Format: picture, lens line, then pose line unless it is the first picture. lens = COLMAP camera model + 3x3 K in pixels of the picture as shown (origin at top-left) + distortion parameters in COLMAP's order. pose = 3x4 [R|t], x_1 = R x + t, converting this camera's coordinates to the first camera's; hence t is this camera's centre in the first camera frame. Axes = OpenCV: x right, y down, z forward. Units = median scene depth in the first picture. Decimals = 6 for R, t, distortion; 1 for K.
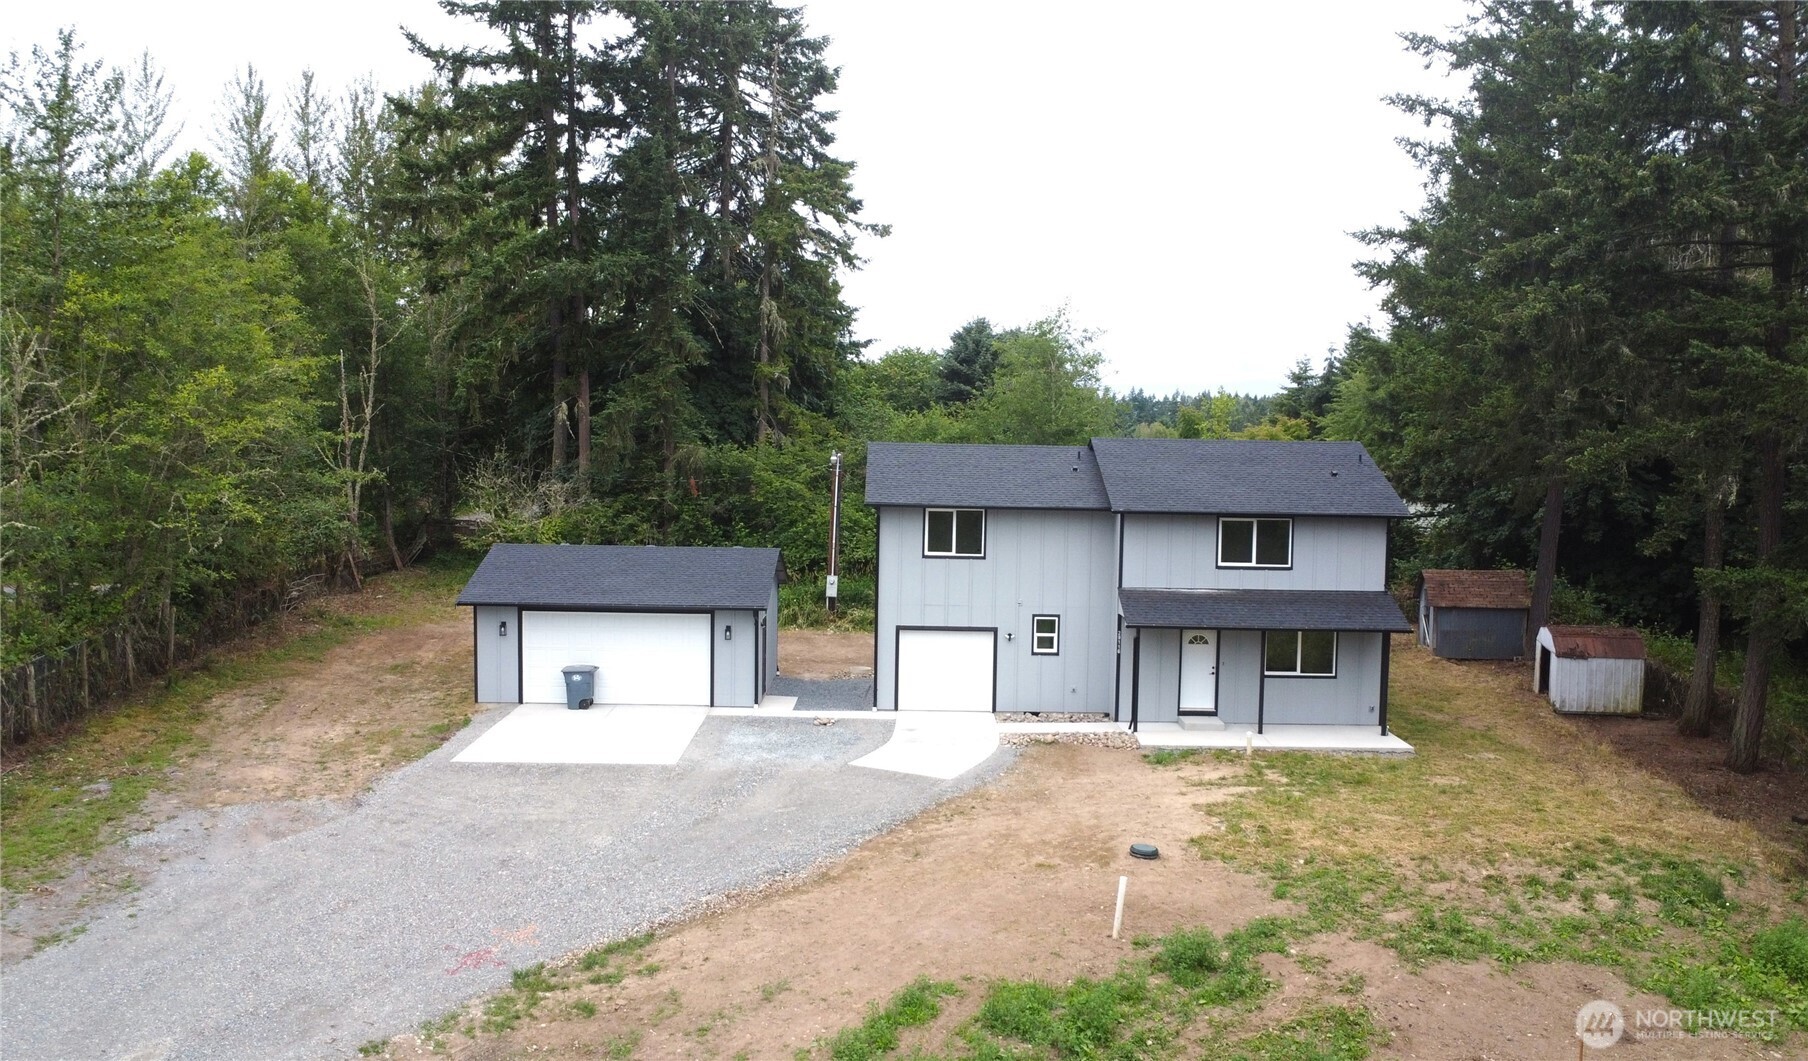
lens RADIAL K [[1473.1, 0, 904.0], [0, 1473.1, 530.5], [0, 0, 1]] dist [-0.022600, -0.000104]
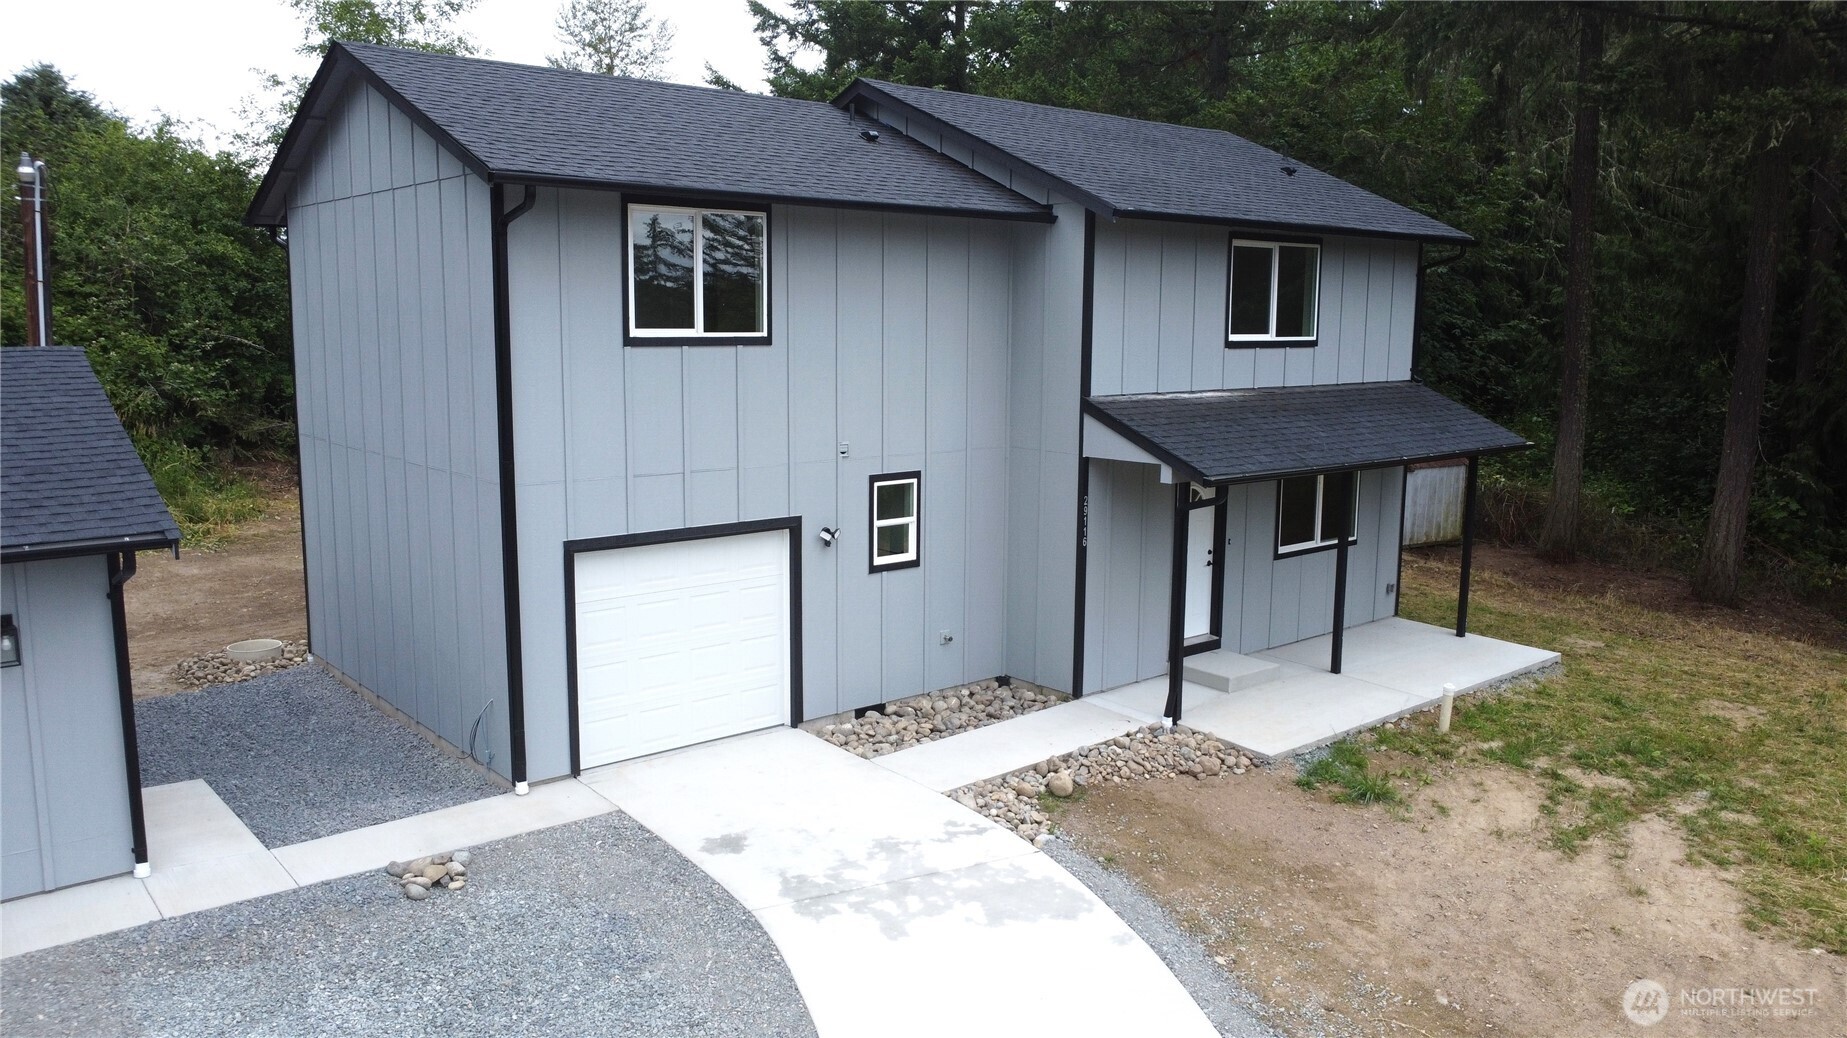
lens RADIAL K [[1349.7, 0, 919.1], [0, 1349.7, 512.6], [0, 0, 1]] dist [-0.027909, -0.006804]
pose [[0.766444, -0.105212, 0.633636, -0.143083], [0.039847, 0.992382, 0.116580, 0.023398], [-0.641074, -0.064104, 0.764797, 0.700815]]
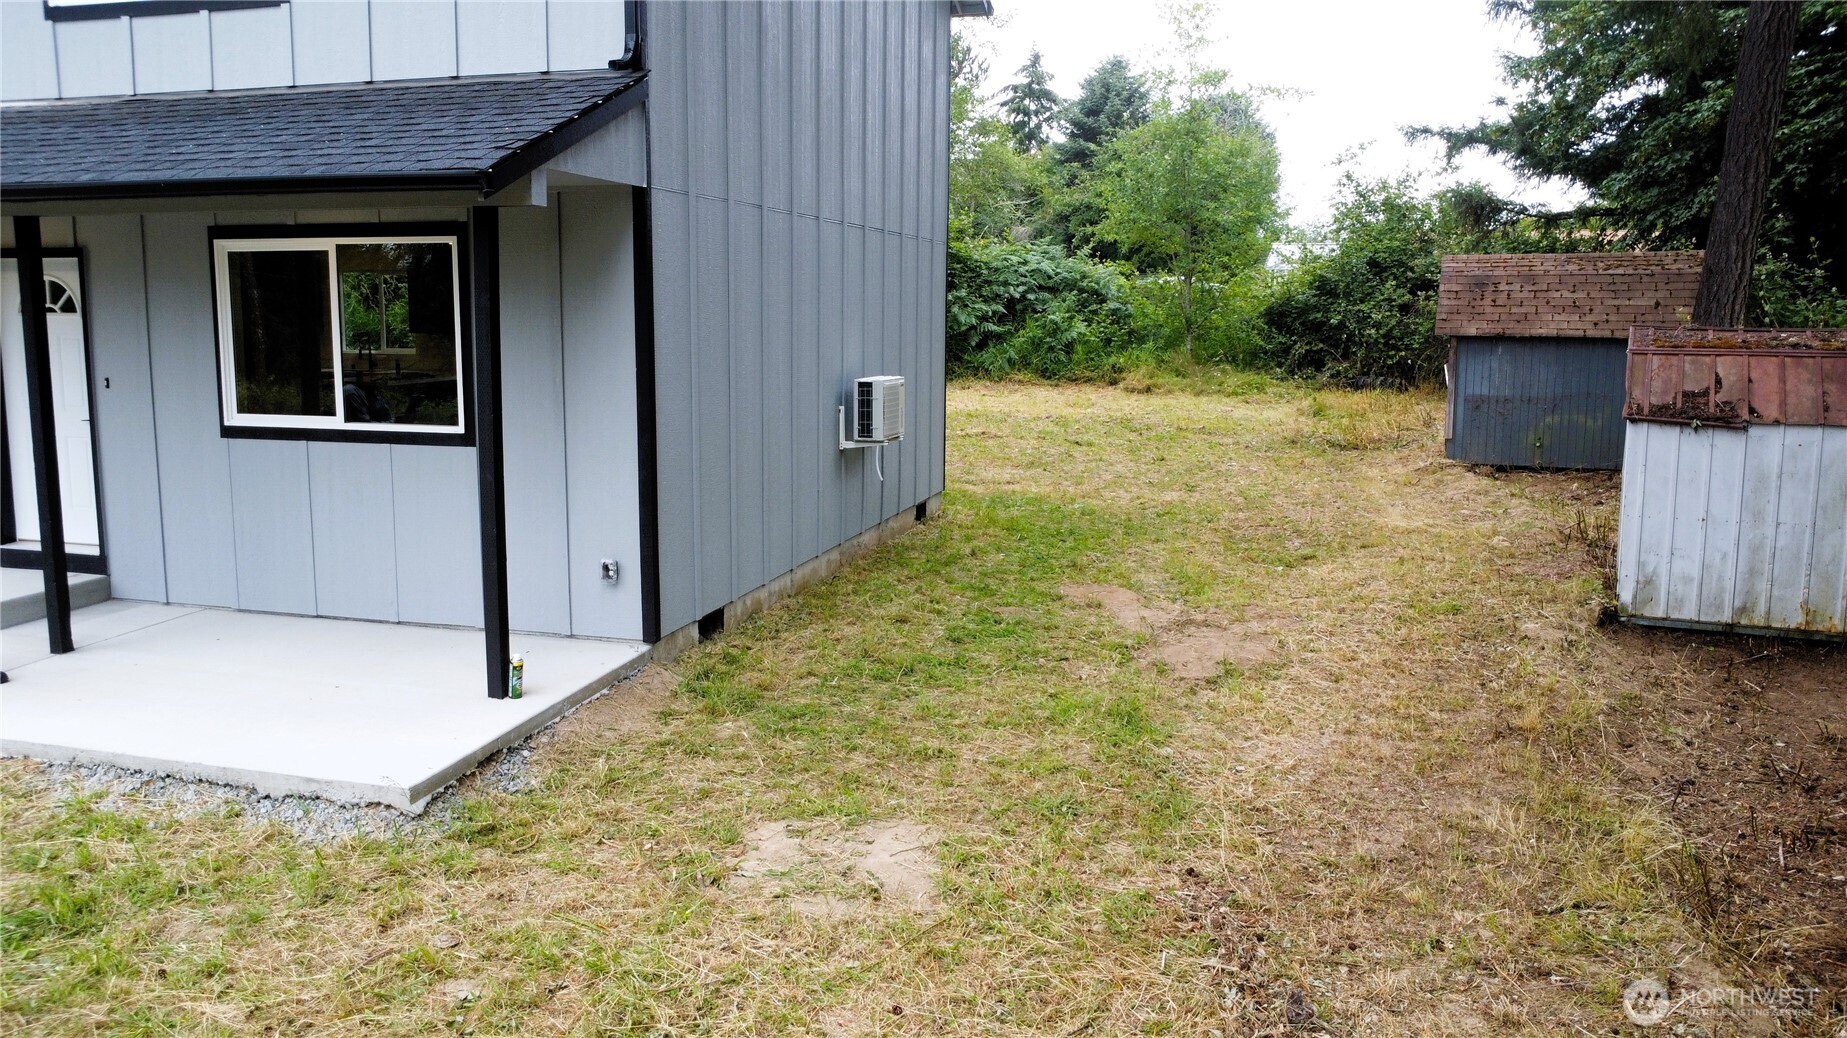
lens RADIAL K [[1349.7, 0, 919.1], [0, 1349.7, 512.6], [0, 0, 1]] dist [-0.027909, -0.006804]
pose [[0.964283, 0.032555, -0.262866, 0.413025], [-0.008674, 0.995767, 0.091502, 0.087697], [0.264732, -0.085953, 0.960484, 0.777342]]
